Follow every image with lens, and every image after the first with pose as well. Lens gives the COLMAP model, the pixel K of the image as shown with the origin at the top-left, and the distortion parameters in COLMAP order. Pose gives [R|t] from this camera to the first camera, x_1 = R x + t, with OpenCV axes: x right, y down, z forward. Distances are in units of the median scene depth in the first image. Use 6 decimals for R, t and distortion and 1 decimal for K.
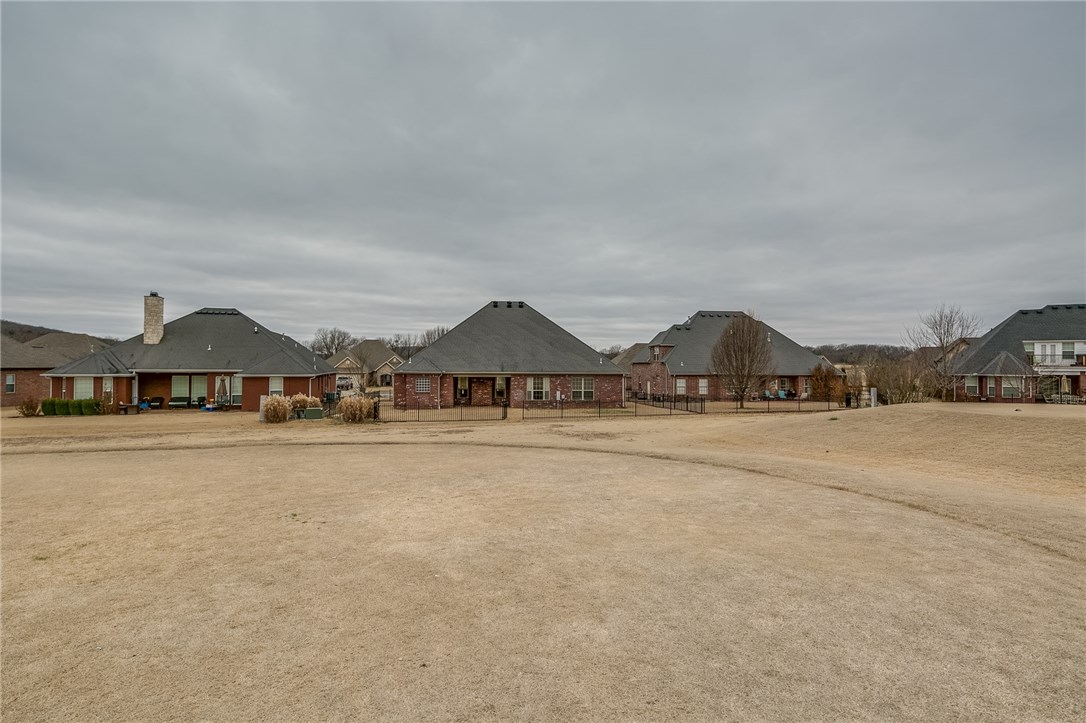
lens RADIAL K [[528.1, 0, 536.7], [0, 528.1, 361.3], [0, 0, 1]] dist [0.015857, -0.000879]
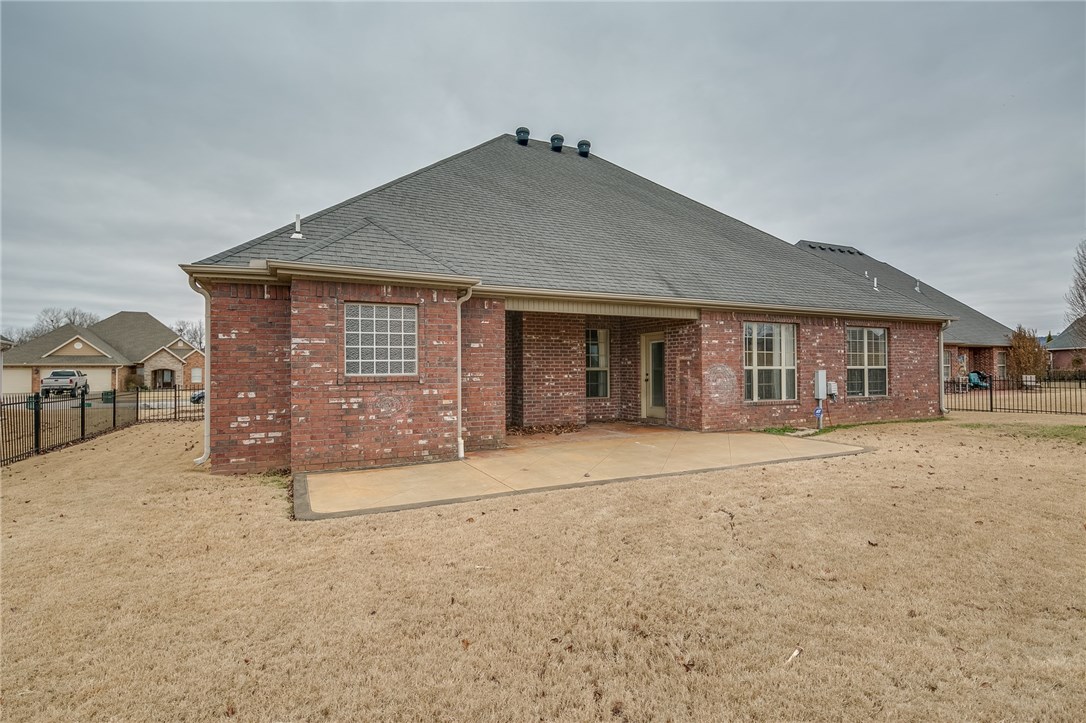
lens RADIAL K [[528.1, 0, 536.7], [0, 528.1, 361.3], [0, 0, 1]] dist [0.015857, -0.000879]
pose [[0.944802, -0.005440, 0.327597, -0.214007], [0.006803, 0.999972, -0.003015, 0.050740], [-0.327572, 0.005077, 0.944813, 0.755558]]
